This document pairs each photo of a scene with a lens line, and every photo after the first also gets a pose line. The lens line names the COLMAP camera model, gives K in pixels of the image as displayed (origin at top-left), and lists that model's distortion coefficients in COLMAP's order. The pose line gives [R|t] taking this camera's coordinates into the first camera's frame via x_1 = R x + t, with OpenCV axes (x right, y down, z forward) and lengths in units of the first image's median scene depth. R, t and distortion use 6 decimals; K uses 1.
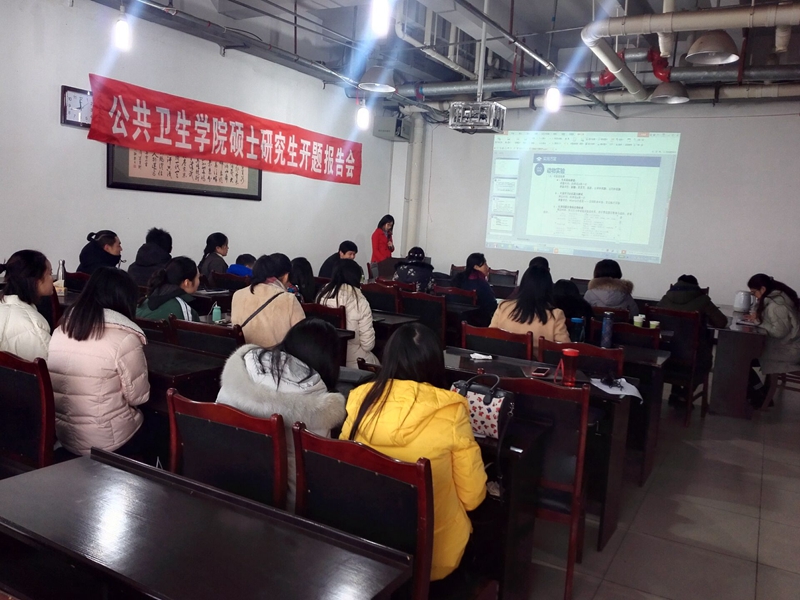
lens RADIAL K [[674.0, 0, 400.7], [0, 674.0, 300.9], [0, 0, 1]] dist [-0.009462, -0.045812]
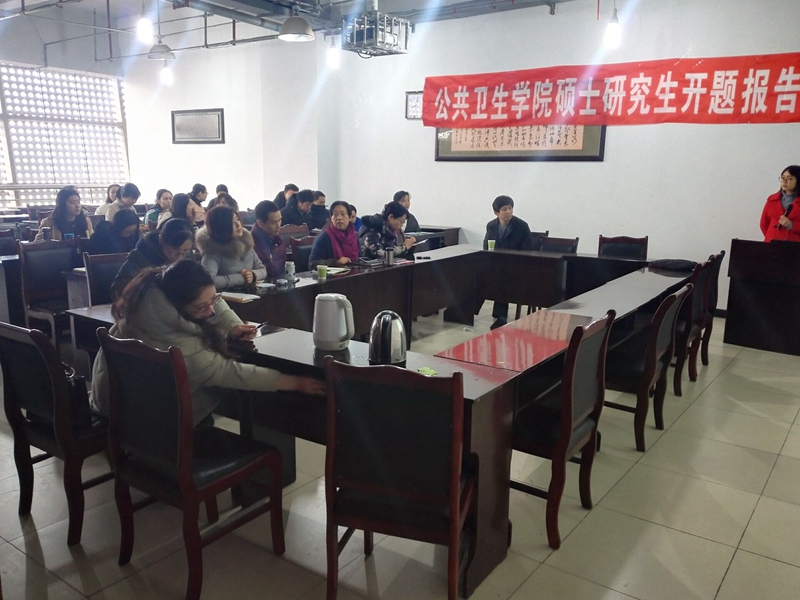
lens RADIAL K [[674.0, 0, 399.7], [0, 674.0, 301.8], [0, 0, 1]] dist [-0.009462, -0.045812]
pose [[-0.102671, 0.120019, -0.987448, 0.778835], [-0.131712, 0.982313, 0.133089, -0.057995], [0.985957, 0.143724, -0.085047, 0.943056]]
